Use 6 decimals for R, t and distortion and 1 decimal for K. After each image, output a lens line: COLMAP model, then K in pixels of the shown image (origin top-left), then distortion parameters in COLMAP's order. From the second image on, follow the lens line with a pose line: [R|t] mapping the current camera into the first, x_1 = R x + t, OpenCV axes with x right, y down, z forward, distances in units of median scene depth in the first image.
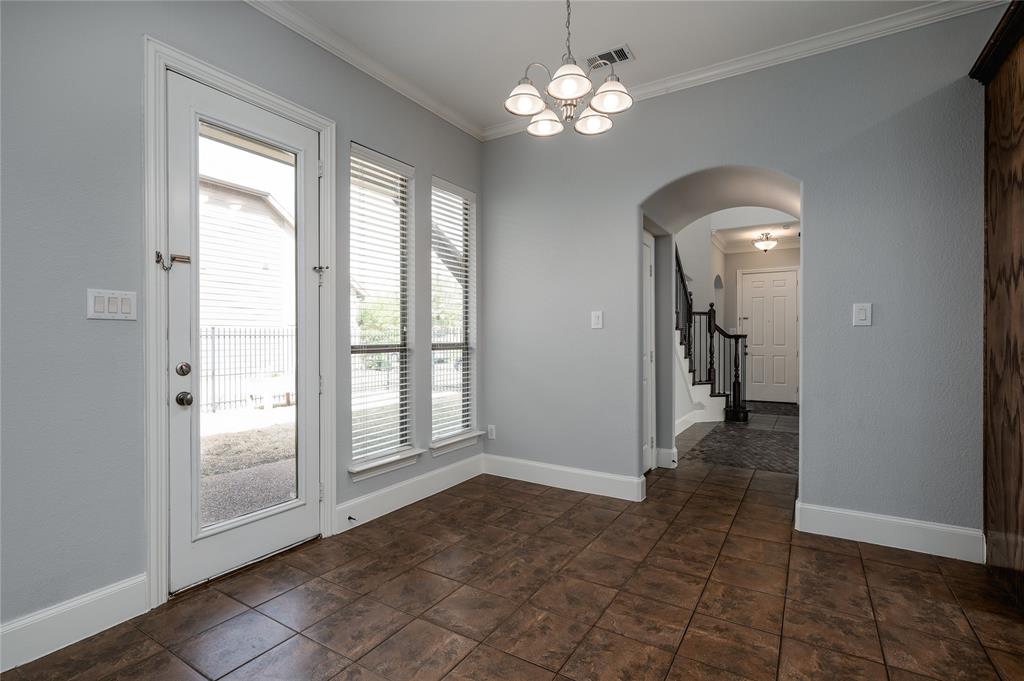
lens RADIAL K [[485.0, 0, 520.3], [0, 485.0, 338.8], [0, 0, 1]] dist [0.000488, 0.000474]
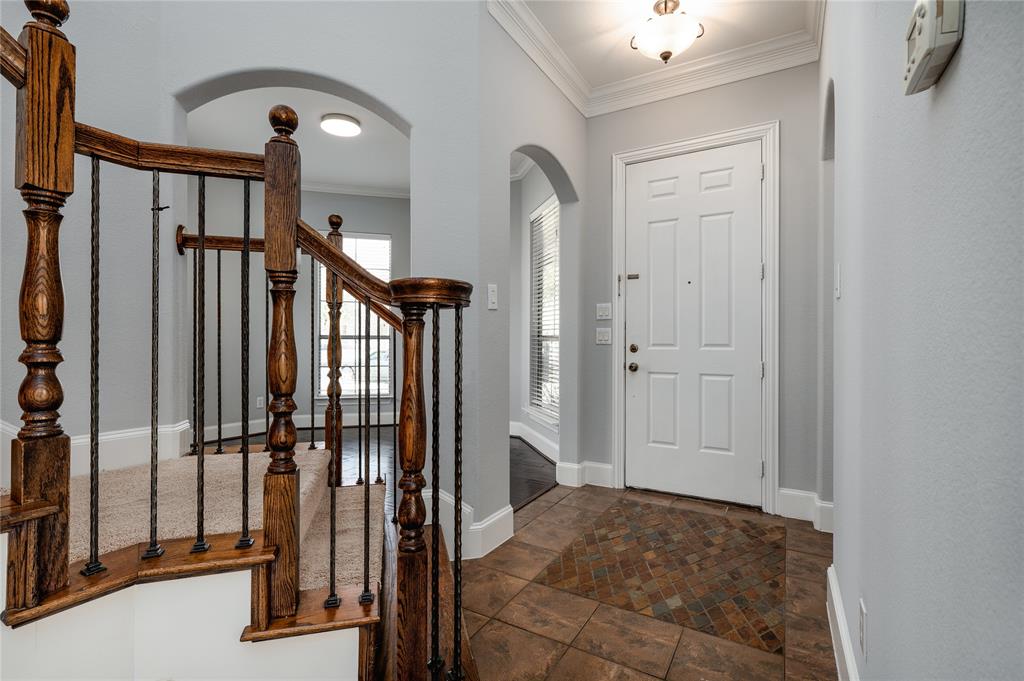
lens RADIAL K [[485.0, 0, 514.3], [0, 485.0, 343.1], [0, 0, 1]] dist [0.000488, 0.000474]
pose [[0.038100, -0.004619, -0.999263, 0.551465], [-0.002749, 0.999985, -0.004727, 0.033678], [0.999270, 0.002927, 0.038087, 0.341774]]
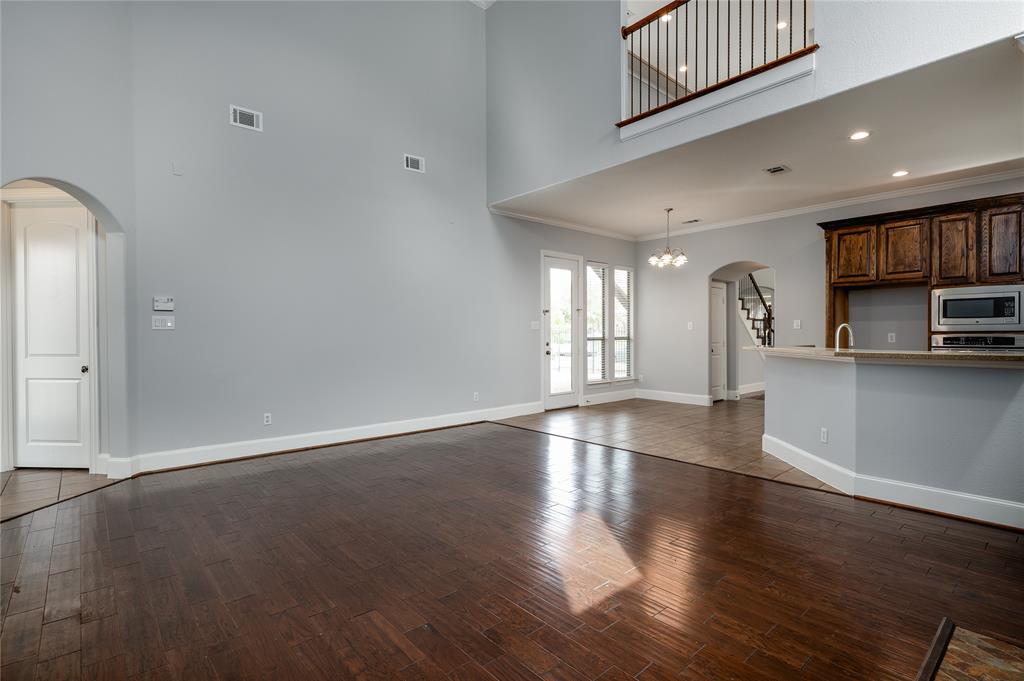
lens RADIAL K [[485.0, 0, 506.6], [0, 485.0, 344.0], [0, 0, 1]] dist [0.000488, 0.000474]
pose [[0.949702, 0.003737, -0.313132, 0.056092], [0.001782, 0.999848, 0.017340, 0.002153], [0.313149, -0.017026, 0.949551, -1.426102]]
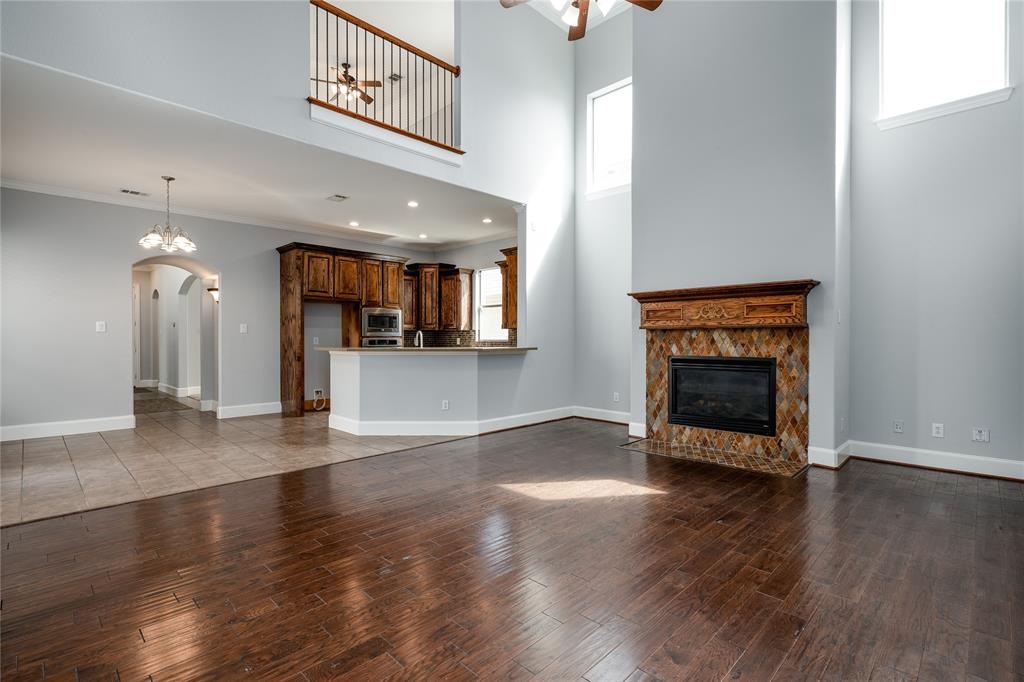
lens RADIAL K [[485.0, 0, 508.6], [0, 485.0, 342.2], [0, 0, 1]] dist [0.000488, 0.000474]
pose [[0.247222, -0.008441, 0.968922, -1.136325], [0.001780, 0.999964, 0.008257, 0.001872], [-0.968957, -0.000317, 0.247229, -0.785832]]
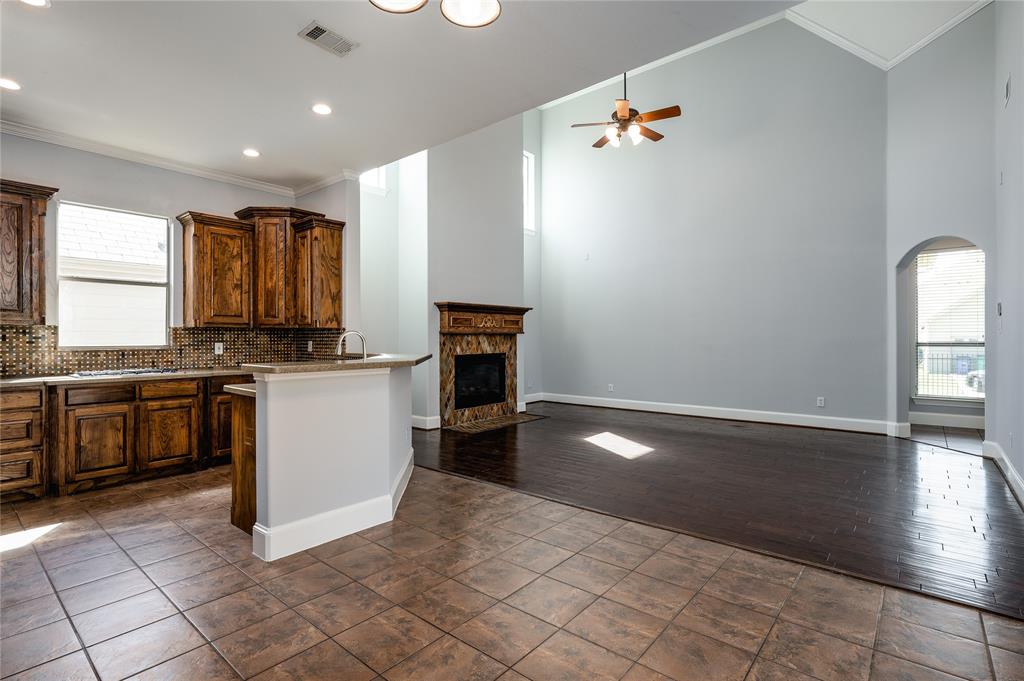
lens RADIAL K [[485.0, 0, 509.8], [0, 485.0, 341.5], [0, 0, 1]] dist [0.000488, 0.000474]
pose [[-0.986361, 0.004385, 0.164540, -0.050372], [0.005127, 0.999979, 0.004087, -0.001547], [-0.164519, 0.004875, -0.986362, 0.944786]]
